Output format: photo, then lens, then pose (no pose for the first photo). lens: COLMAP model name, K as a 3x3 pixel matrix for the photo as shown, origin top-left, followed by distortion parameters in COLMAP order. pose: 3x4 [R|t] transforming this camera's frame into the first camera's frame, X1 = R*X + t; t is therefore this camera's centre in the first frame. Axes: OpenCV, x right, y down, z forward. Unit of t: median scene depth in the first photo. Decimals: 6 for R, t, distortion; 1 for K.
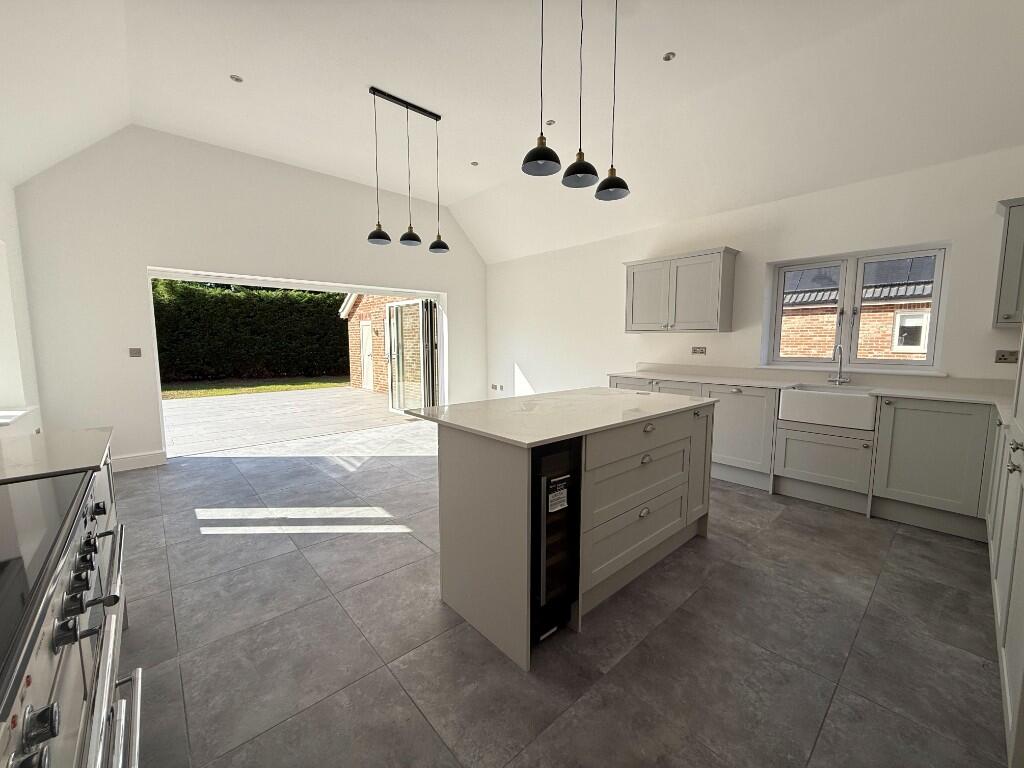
lens RADIAL K [[408.0, 0, 509.8], [0, 408.0, 384.8], [0, 0, 1]] dist [0.000626, -0.000198]
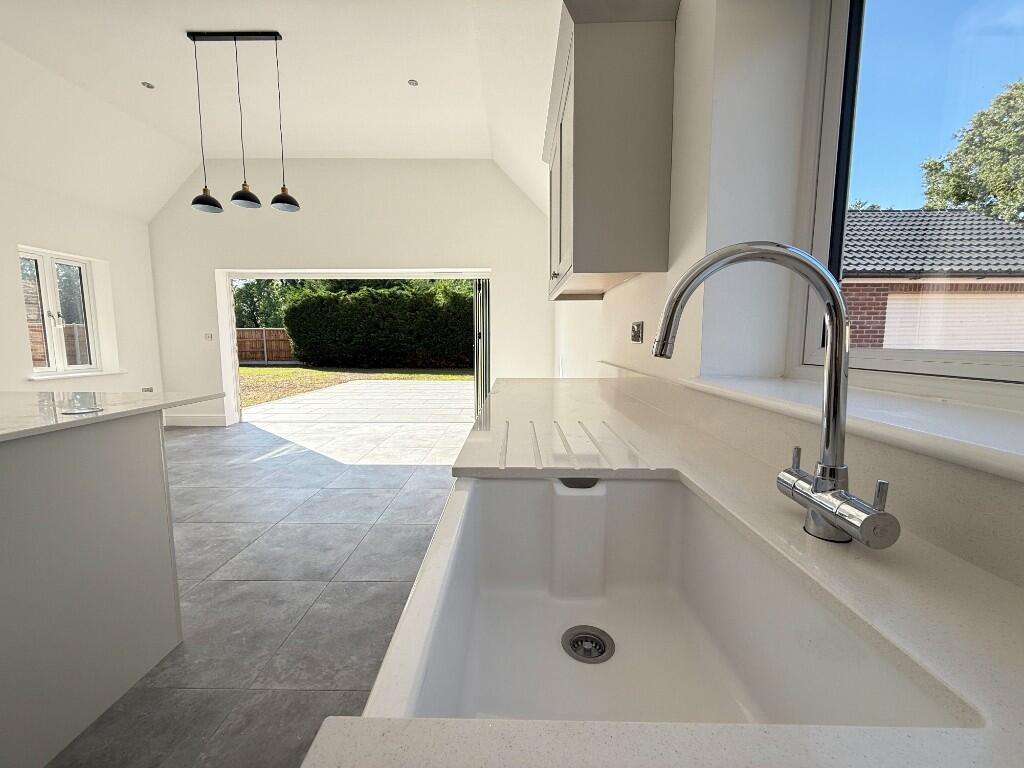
lens RADIAL K [[410.2, 0, 510.0], [0, 410.2, 383.4], [0, 0, 1]] dist [-0.000247, -0.000091]
pose [[0.738045, 0.073434, -0.670744, 0.822820], [-0.072768, 0.996925, 0.029075, -0.047632], [0.670816, 0.027350, 0.741119, 0.824196]]
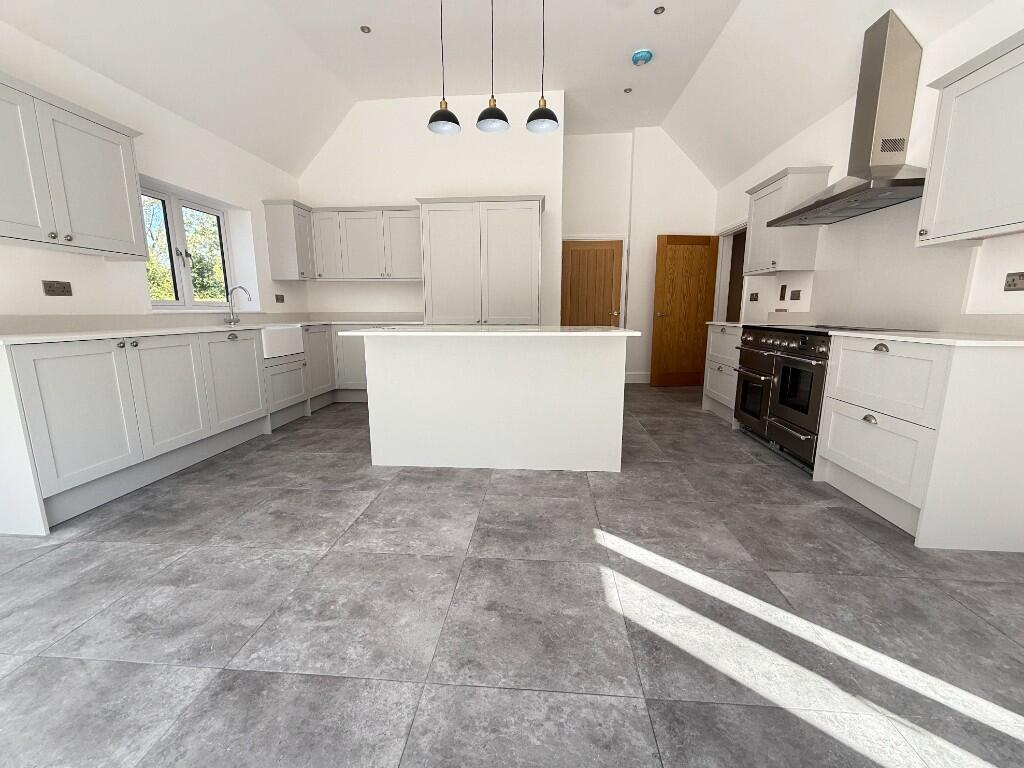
lens RADIAL K [[415.5, 0, 511.7], [0, 415.5, 386.1], [0, 0, 1]] dist [-0.001318, -0.000171]
pose [[-0.692448, -0.126808, 0.710236, -0.502590], [0.079446, 0.965044, 0.249758, -0.059102], [-0.717080, 0.229370, -0.658169, 1.239246]]
